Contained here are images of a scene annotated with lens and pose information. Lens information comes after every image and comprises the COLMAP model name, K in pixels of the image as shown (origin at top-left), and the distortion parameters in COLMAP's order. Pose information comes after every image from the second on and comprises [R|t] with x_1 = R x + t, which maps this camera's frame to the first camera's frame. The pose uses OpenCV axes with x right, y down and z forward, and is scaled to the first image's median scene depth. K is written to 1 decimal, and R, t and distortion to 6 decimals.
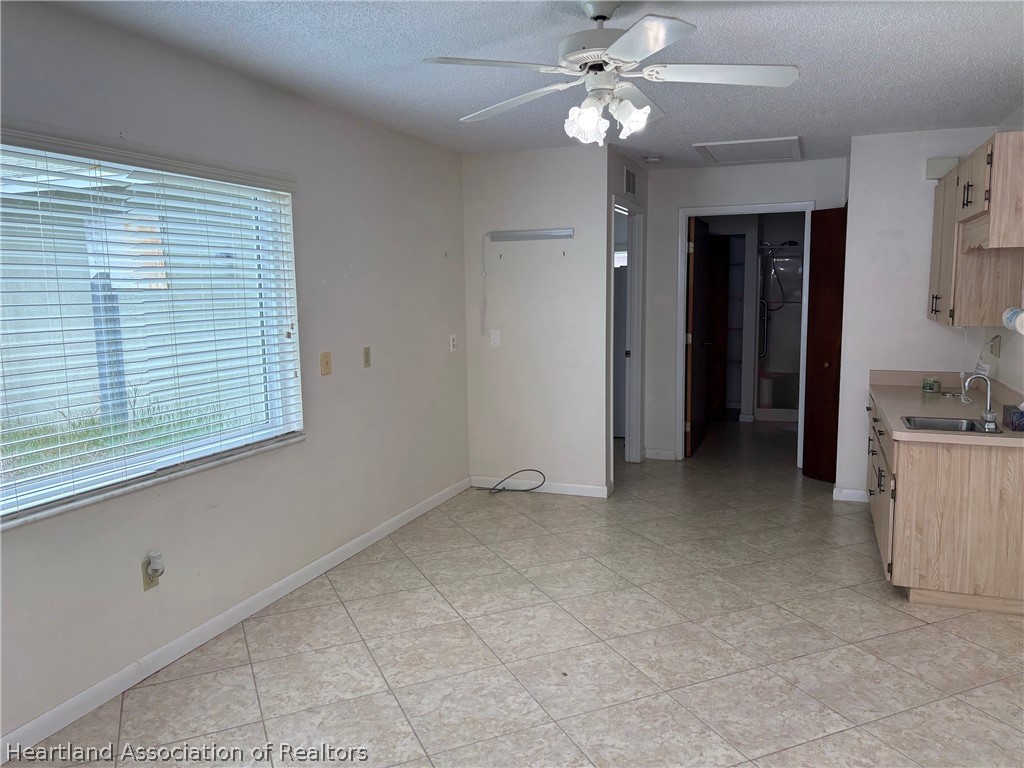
lens RADIAL K [[794.7, 0, 512.0], [0, 794.7, 384.0], [0, 0, 1]] dist [0.079633, -0.084596]
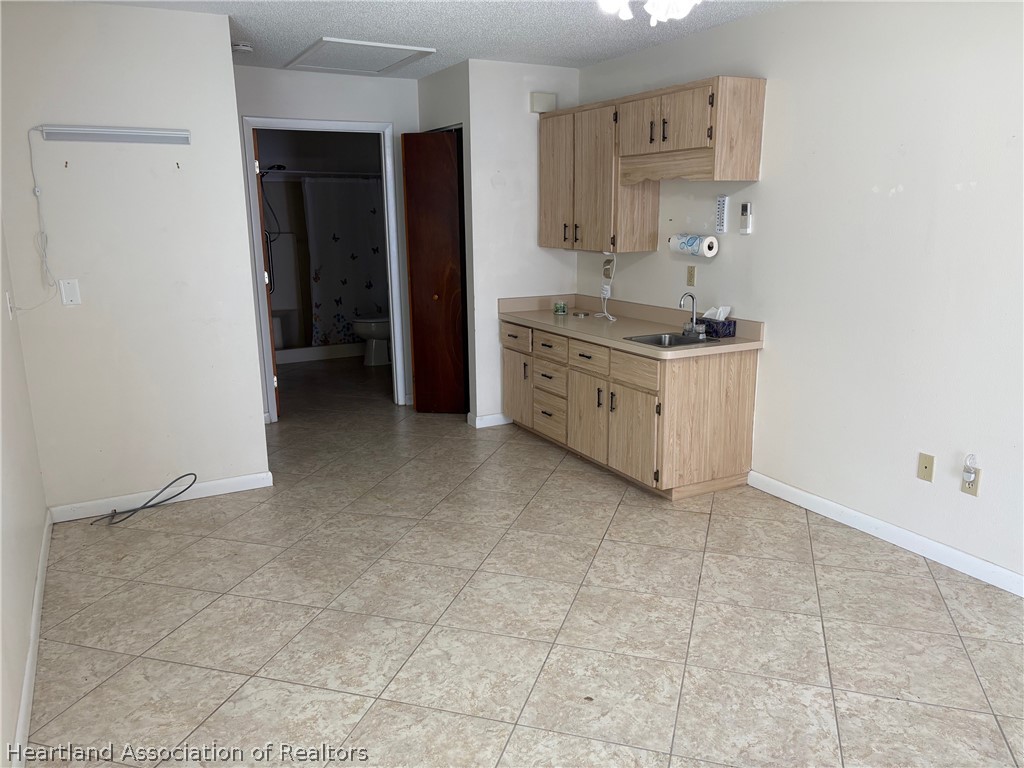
lens RADIAL K [[794.7, 0, 512.0], [0, 794.7, 384.0], [0, 0, 1]] dist [0.079633, -0.084596]
pose [[0.642514, -0.159365, 0.749519, -0.439386], [0.092935, 0.987120, 0.130217, -0.053549], [-0.760618, -0.014010, 0.649049, 0.432723]]
